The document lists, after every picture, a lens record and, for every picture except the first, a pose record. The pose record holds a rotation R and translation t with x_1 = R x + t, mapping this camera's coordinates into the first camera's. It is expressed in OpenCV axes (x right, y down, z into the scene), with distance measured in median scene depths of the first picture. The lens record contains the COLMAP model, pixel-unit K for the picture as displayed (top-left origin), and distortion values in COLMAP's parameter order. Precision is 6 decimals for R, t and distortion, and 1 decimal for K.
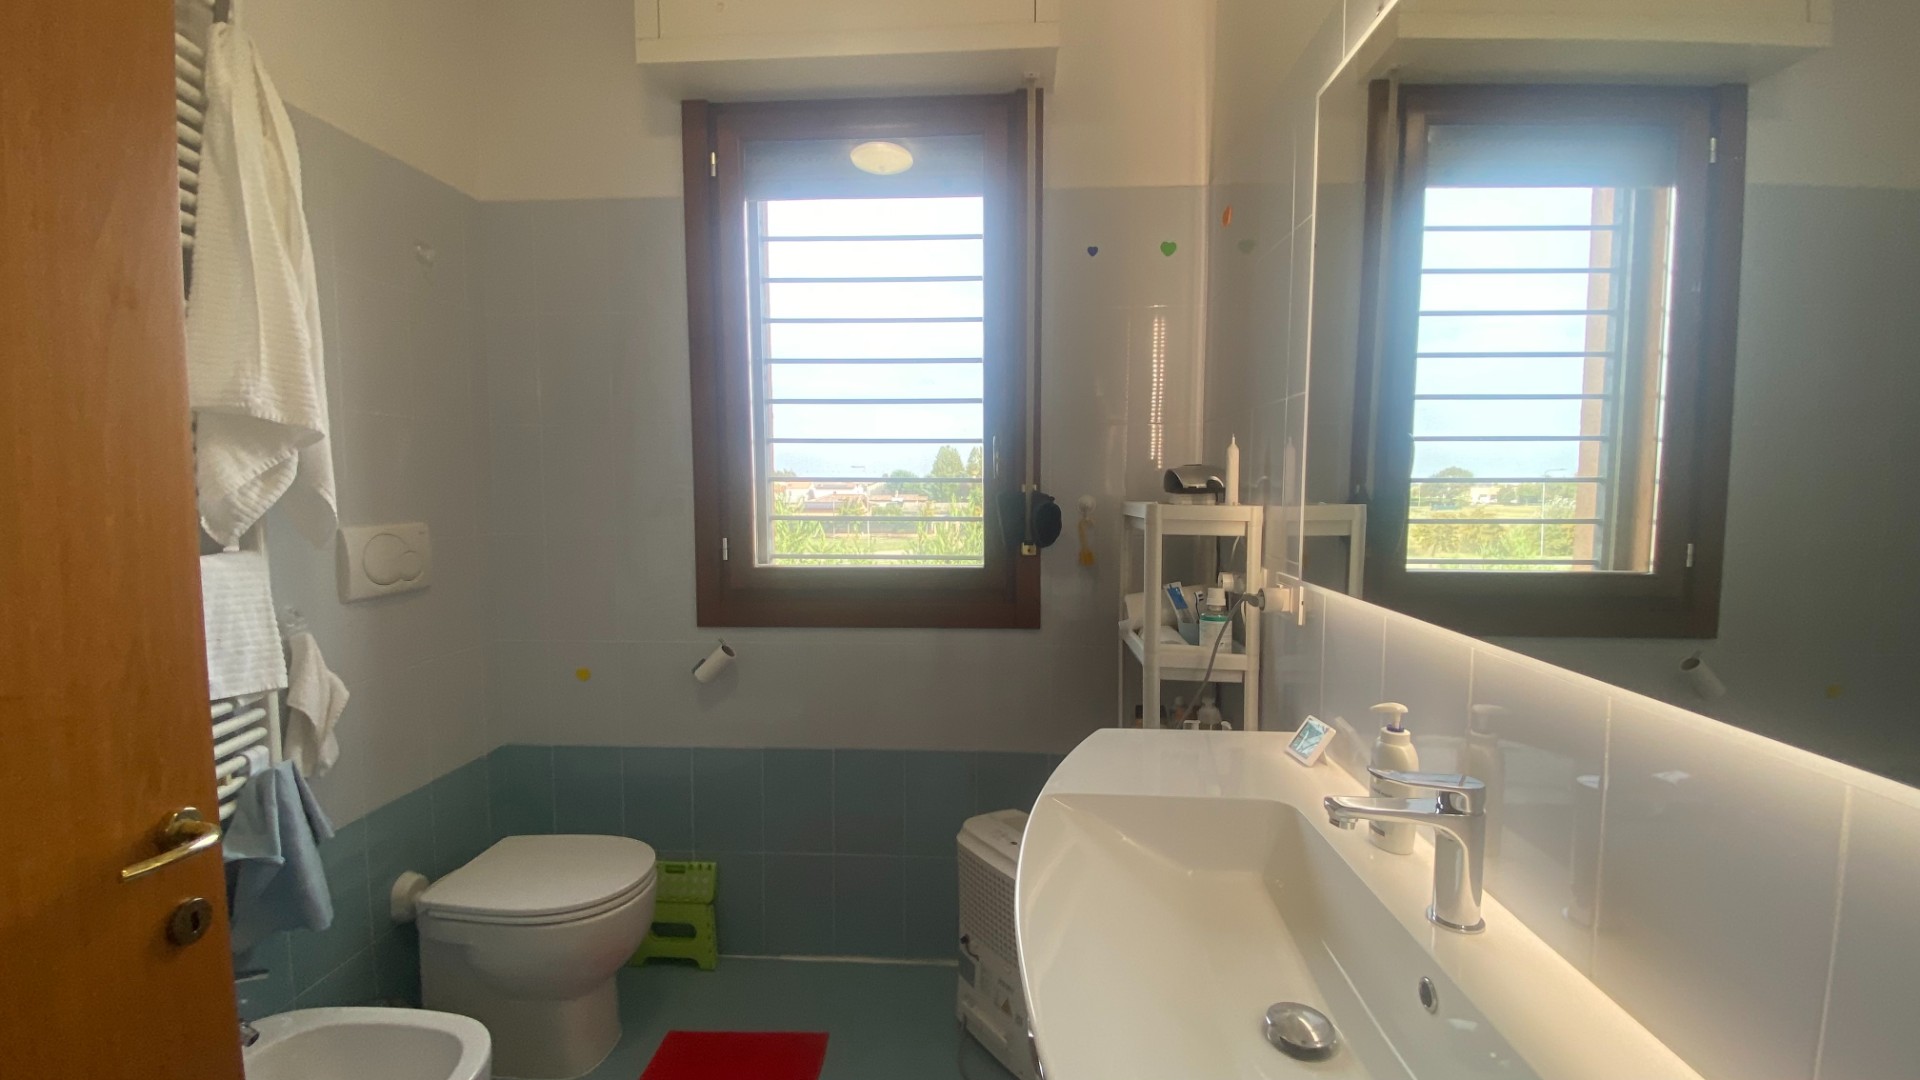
lens RADIAL K [[771.1, 0, 969.4], [0, 771.1, 535.6], [0, 0, 1]] dist [0.027152, -0.022101]
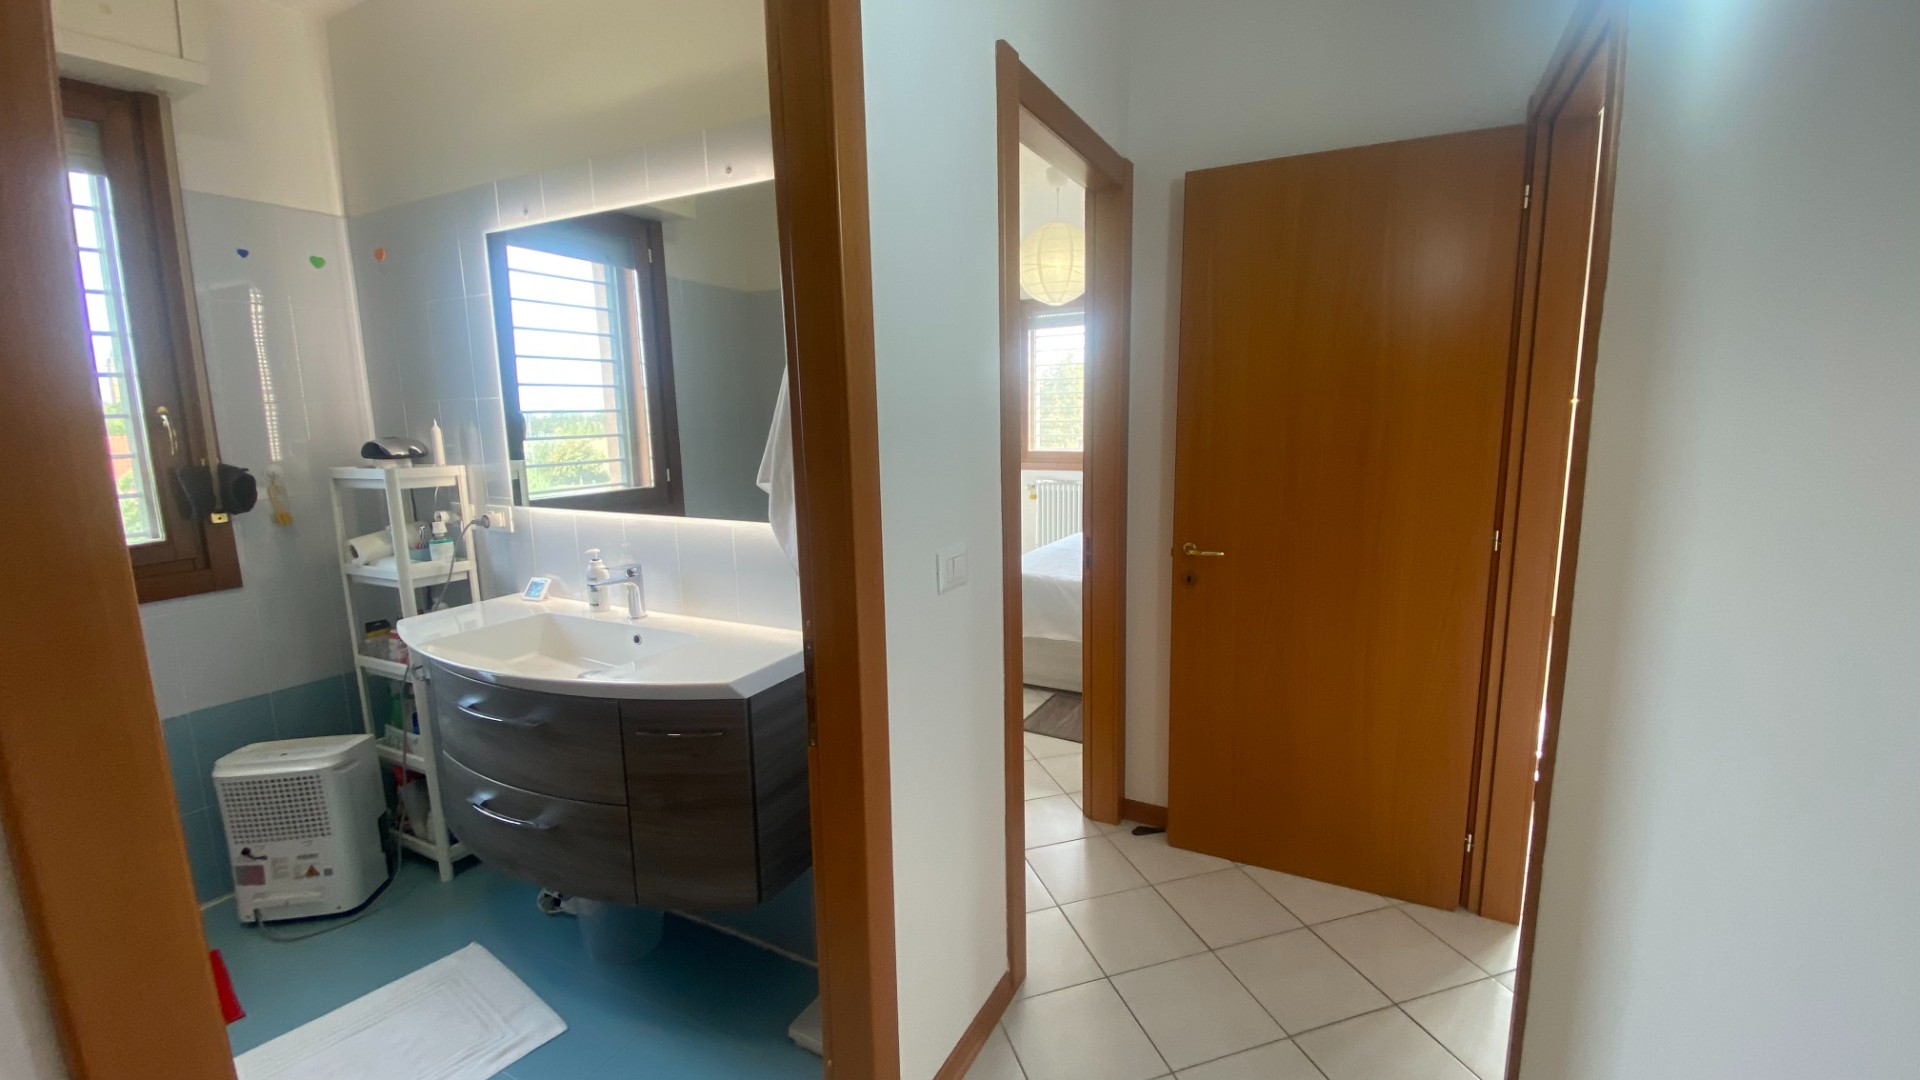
lens RADIAL K [[781.5, 0, 960.0], [0, 781.5, 540.0], [0, 0, 1]] dist [0.032219, -0.023817]
pose [[0.424399, -0.154769, 0.892150, -0.502961], [0.080912, 0.987824, 0.132877, -0.015208], [-0.901853, 0.015793, 0.431754, -0.465514]]
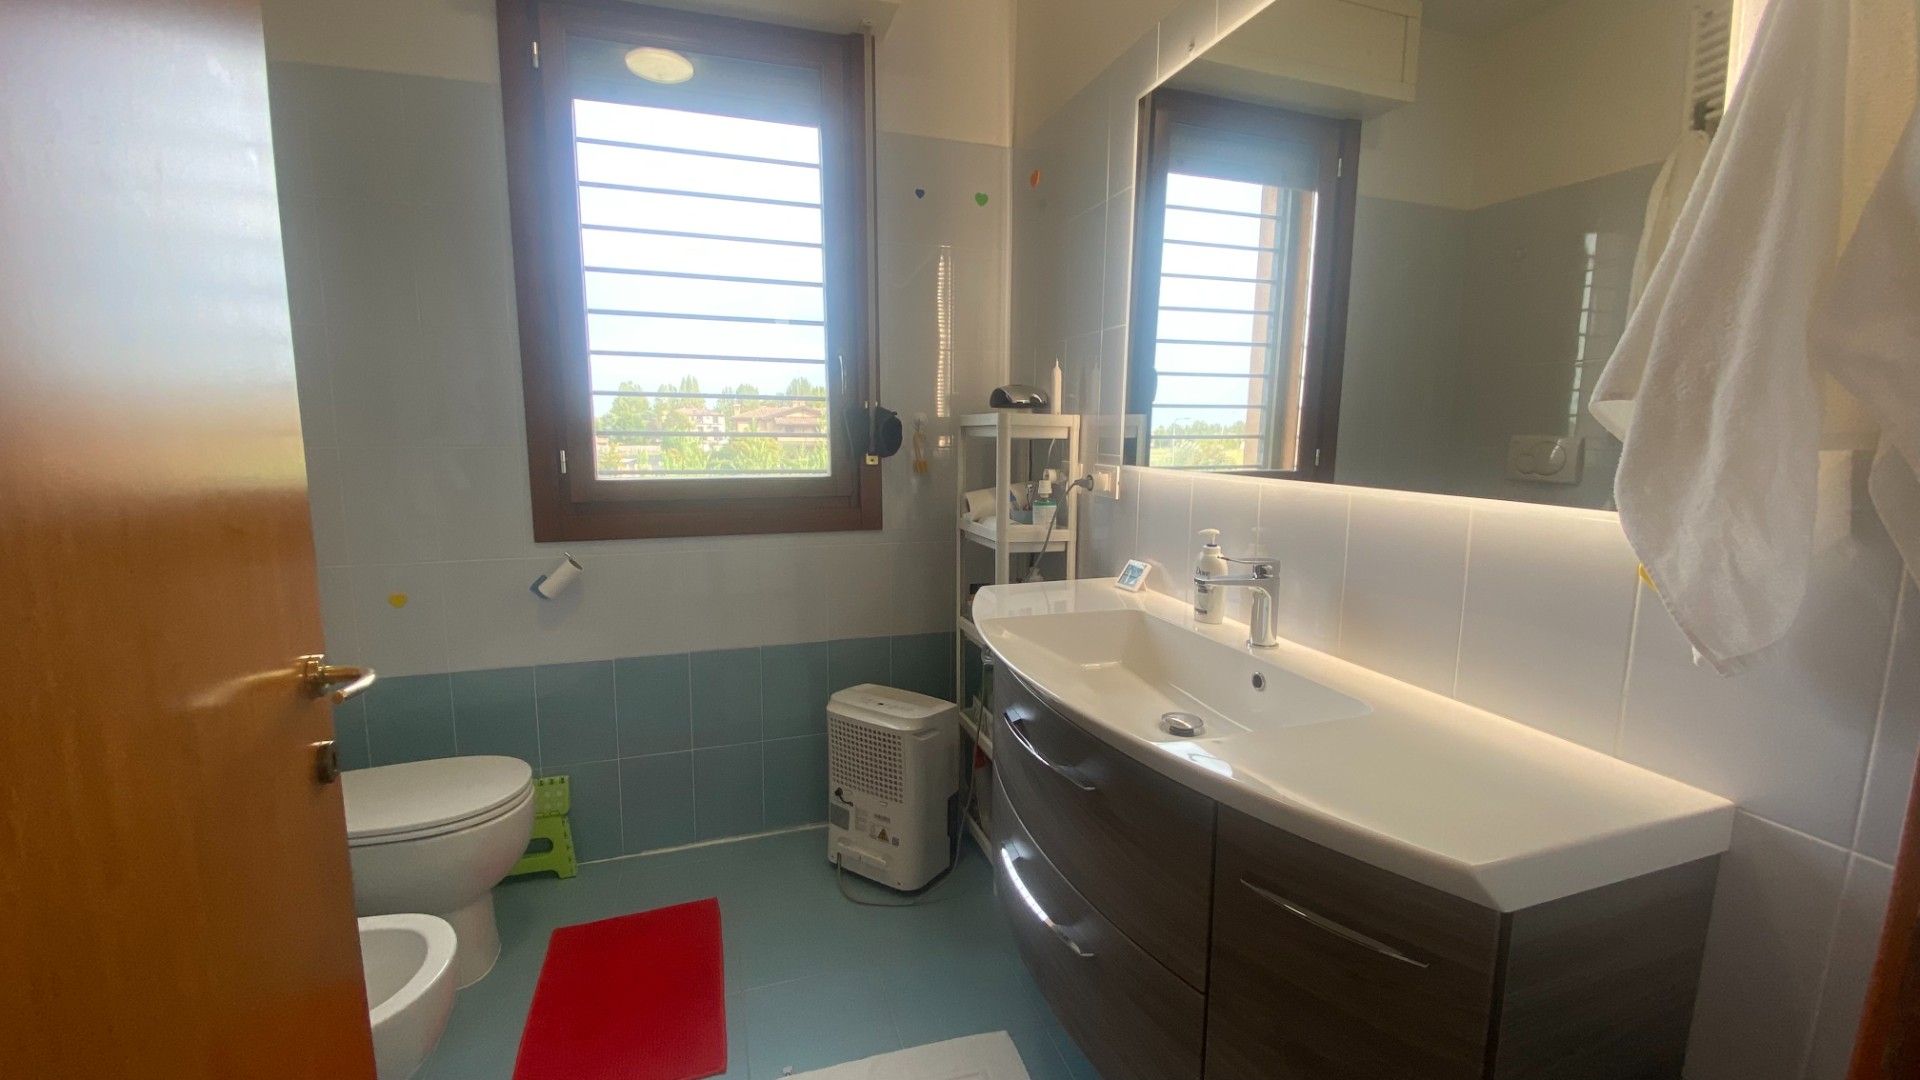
lens RADIAL K [[781.5, 0, 960.0], [0, 781.5, 540.0], [0, 0, 1]] dist [0.032219, -0.023817]
pose [[0.931302, -0.047410, 0.361149, -0.229922], [0.019794, 0.996615, 0.079787, 0.048537], [-0.363710, -0.067157, 0.929088, -0.130419]]
